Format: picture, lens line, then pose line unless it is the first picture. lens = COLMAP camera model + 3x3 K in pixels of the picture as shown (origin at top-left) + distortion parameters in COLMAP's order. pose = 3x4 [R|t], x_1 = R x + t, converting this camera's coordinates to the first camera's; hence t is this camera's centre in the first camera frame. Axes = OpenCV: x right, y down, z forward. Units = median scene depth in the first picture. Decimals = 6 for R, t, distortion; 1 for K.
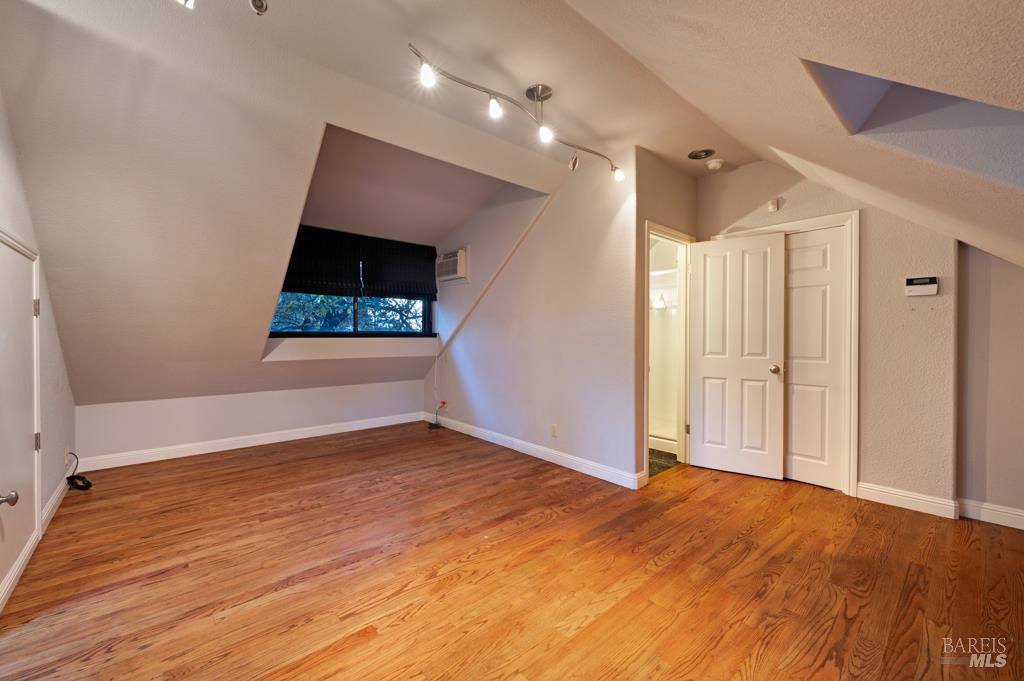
lens RADIAL K [[407.3, 0, 511.9], [0, 407.3, 334.2], [0, 0, 1]] dist [-0.001089, 0.000354]
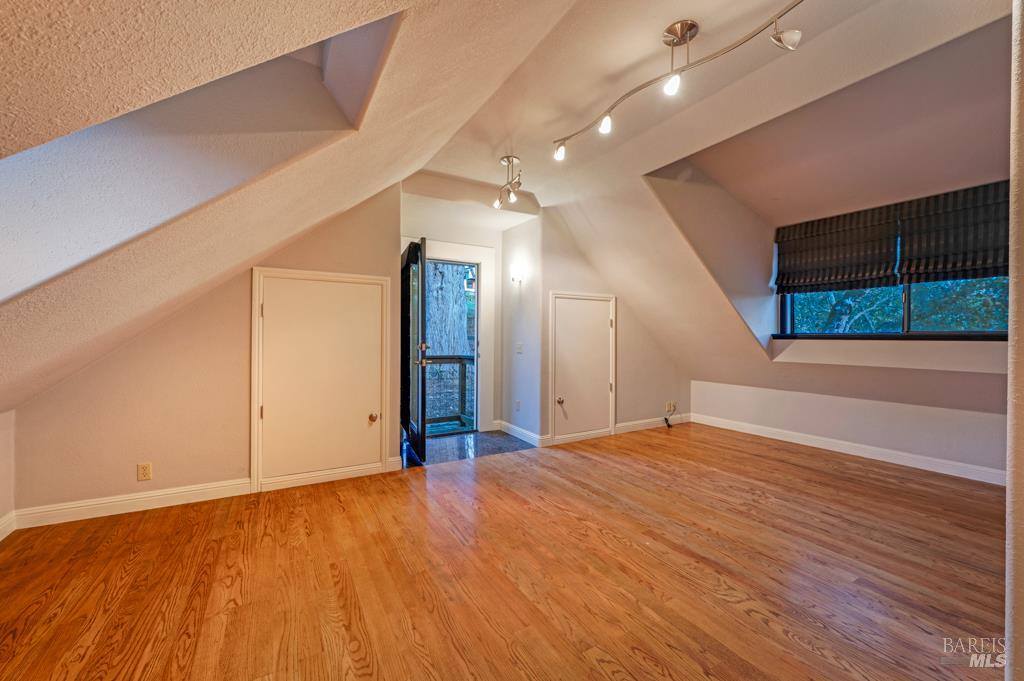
lens RADIAL K [[407.3, 0, 511.9], [0, 407.3, 334.2], [0, 0, 1]] dist [-0.001089, 0.000354]
pose [[-0.185502, -0.006368, -0.982623, 0.743830], [-0.003271, 0.999977, -0.005863, 0.005788], [0.982639, 0.002127, -0.185518, 0.674544]]
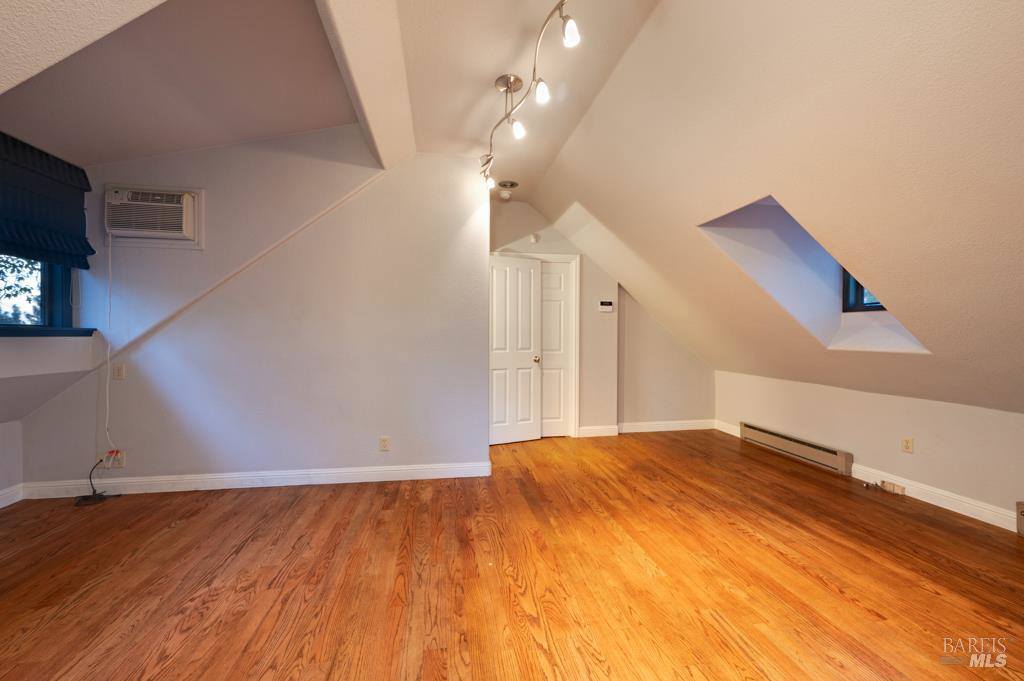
lens RADIAL K [[407.3, 0, 511.9], [0, 407.3, 334.2], [0, 0, 1]] dist [-0.001089, 0.000354]
pose [[0.514551, 0.002999, 0.857455, -0.618076], [-0.004973, 0.999988, -0.000514, 0.003949], [-0.857445, -0.004000, 0.514559, 0.401896]]
